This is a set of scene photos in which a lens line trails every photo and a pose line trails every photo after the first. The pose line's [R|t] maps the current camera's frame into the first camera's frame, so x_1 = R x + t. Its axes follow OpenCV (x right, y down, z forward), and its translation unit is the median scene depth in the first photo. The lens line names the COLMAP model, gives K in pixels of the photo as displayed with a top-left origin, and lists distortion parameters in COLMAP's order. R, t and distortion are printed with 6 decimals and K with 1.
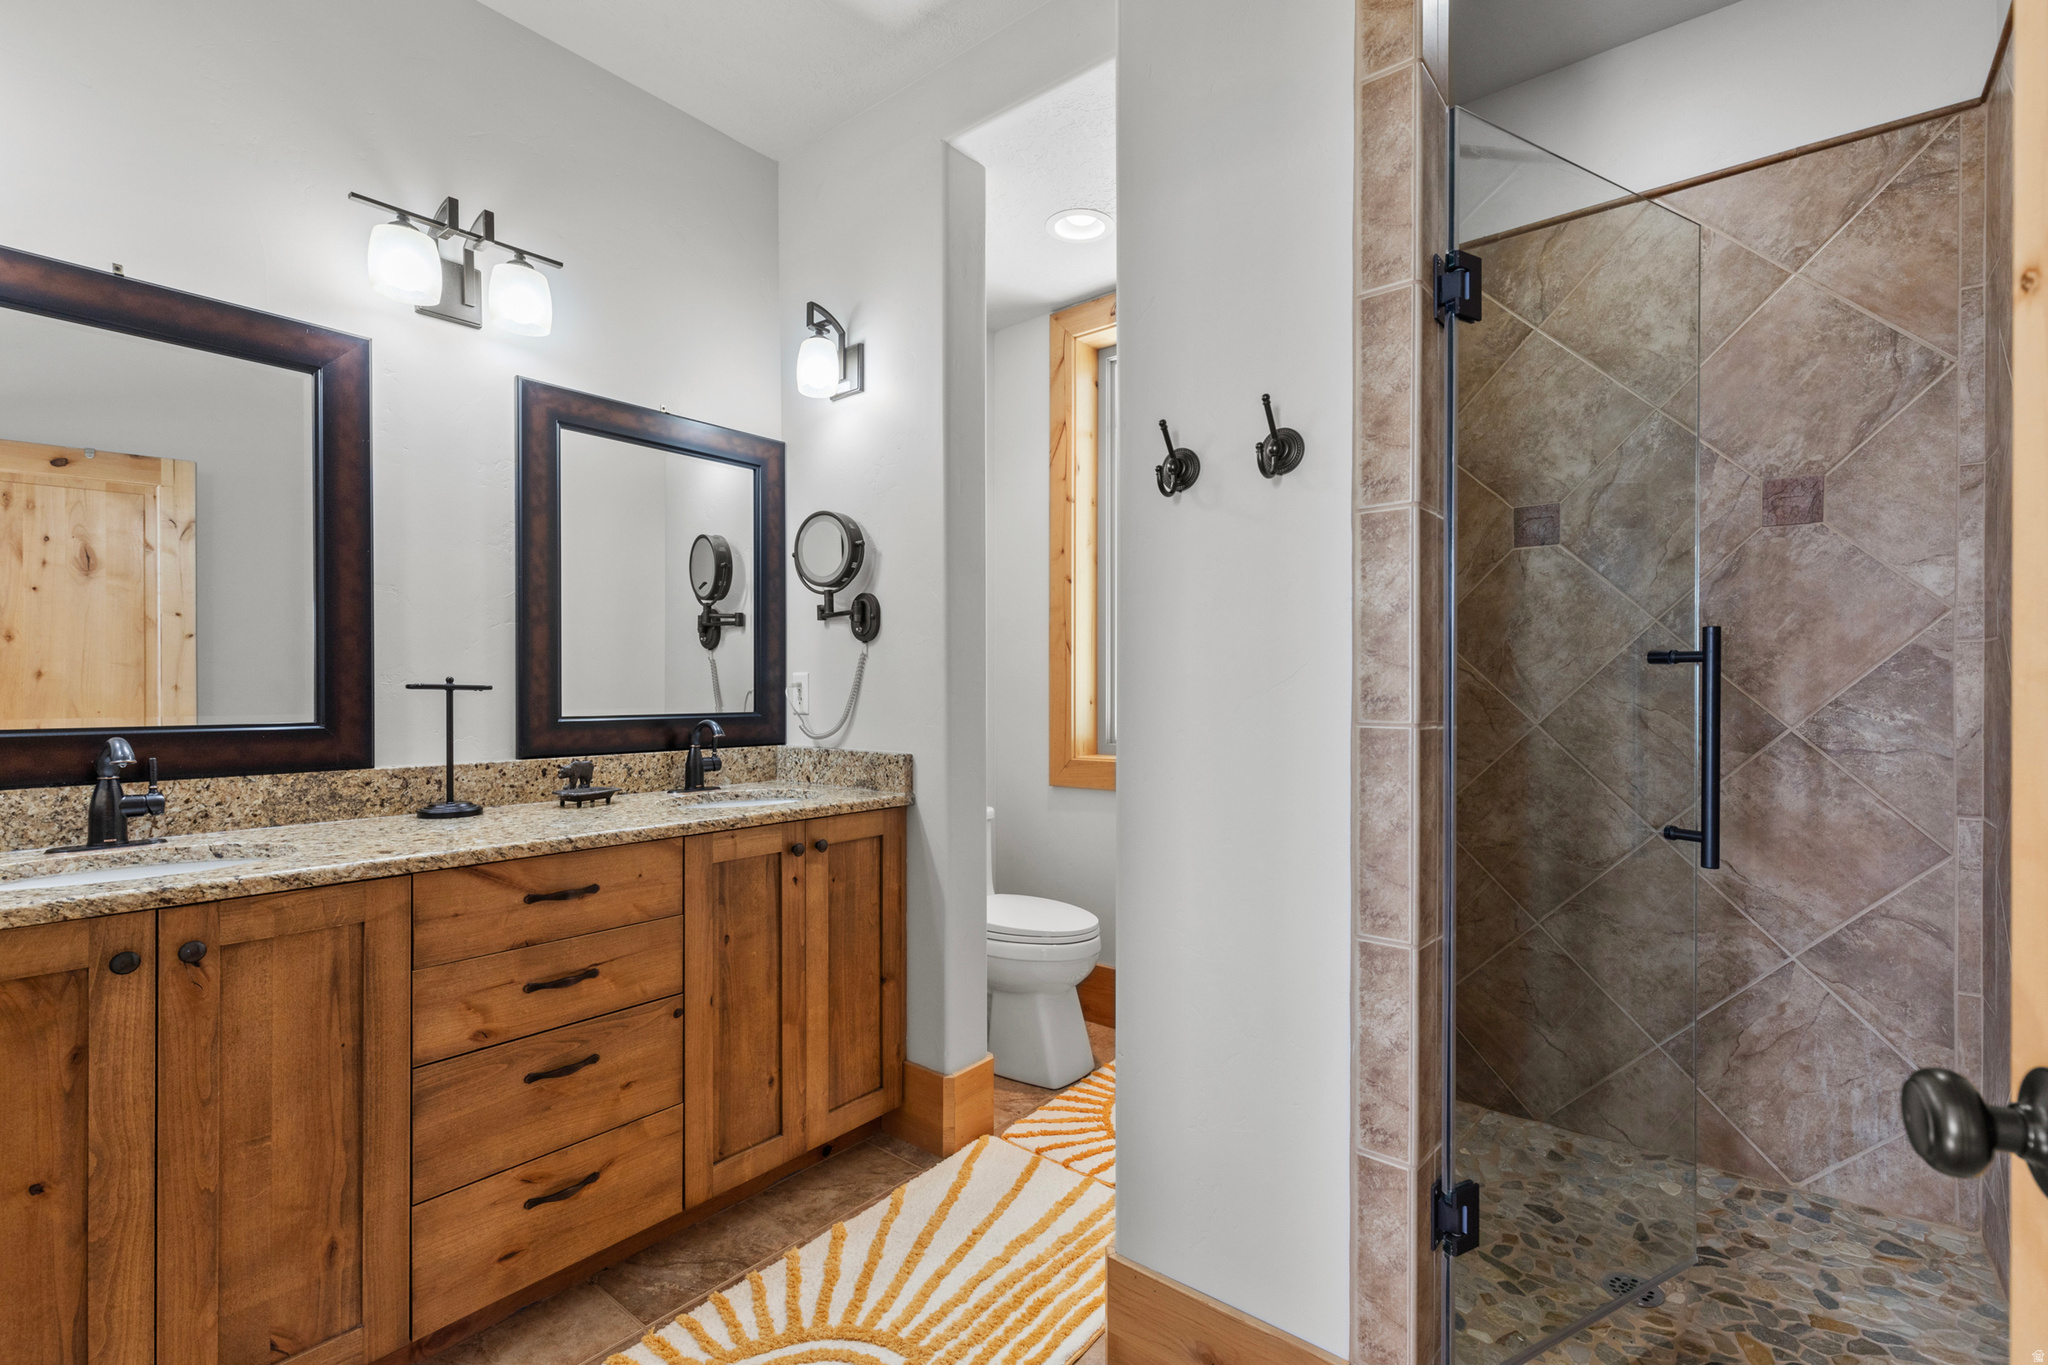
lens RADIAL K [[929.9, 0, 1027.4], [0, 929.9, 699.3], [0, 0, 1]] dist [0.000213, 0.000803]
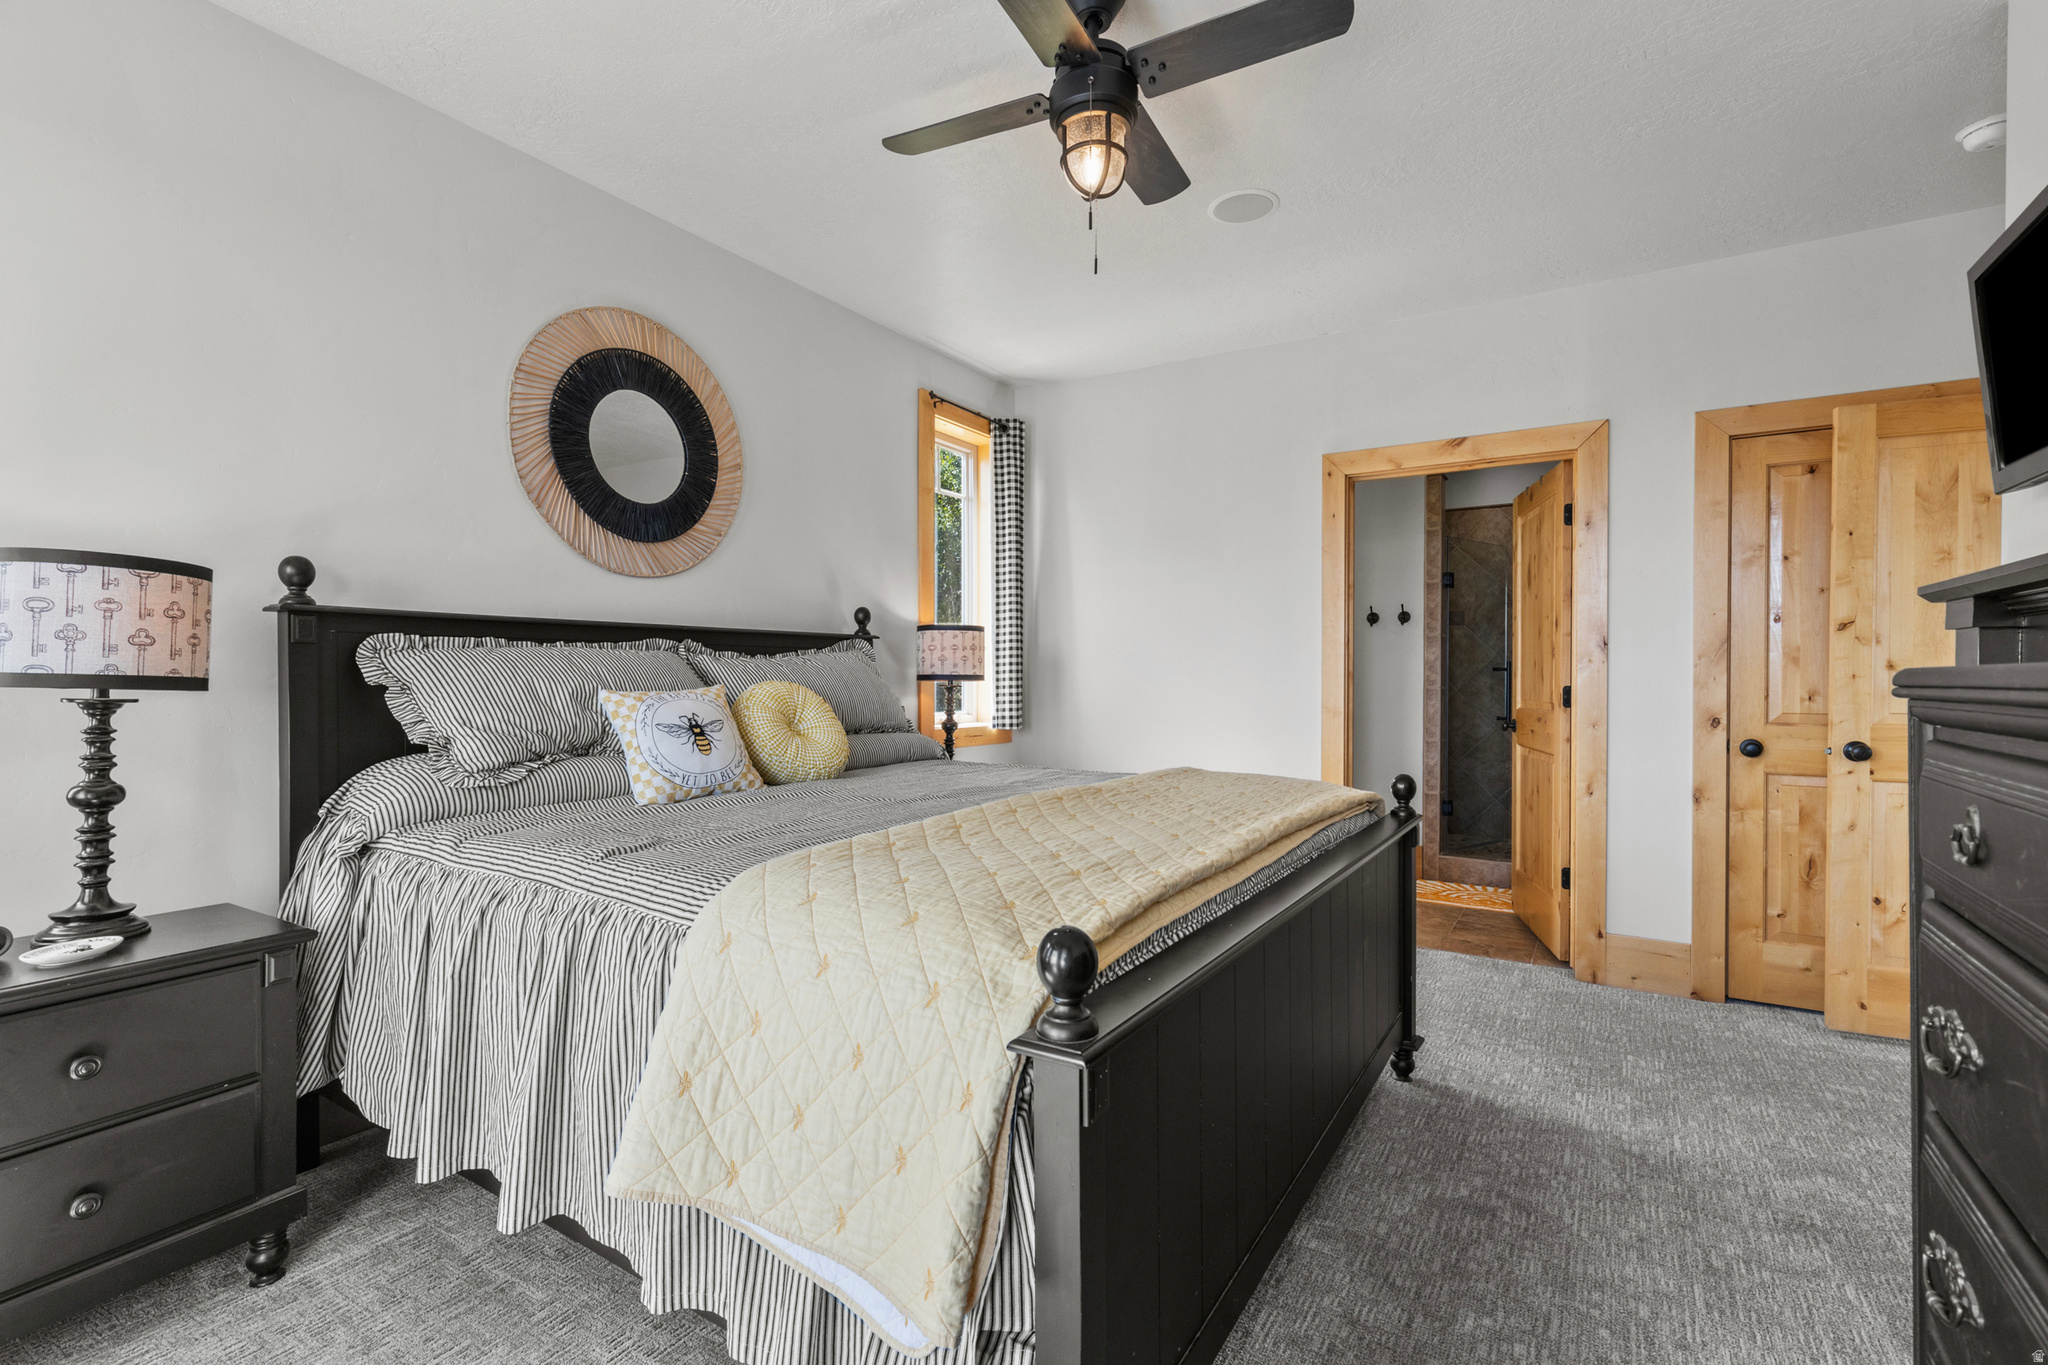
lens RADIAL K [[929.9, 0, 1027.4], [0, 929.9, 699.3], [0, 0, 1]] dist [0.000213, 0.000803]
pose [[0.993043, -0.010635, 0.117269, -1.811258], [0.008352, 0.999766, 0.019943, -0.014067], [-0.117454, -0.018825, 0.992900, -2.773168]]
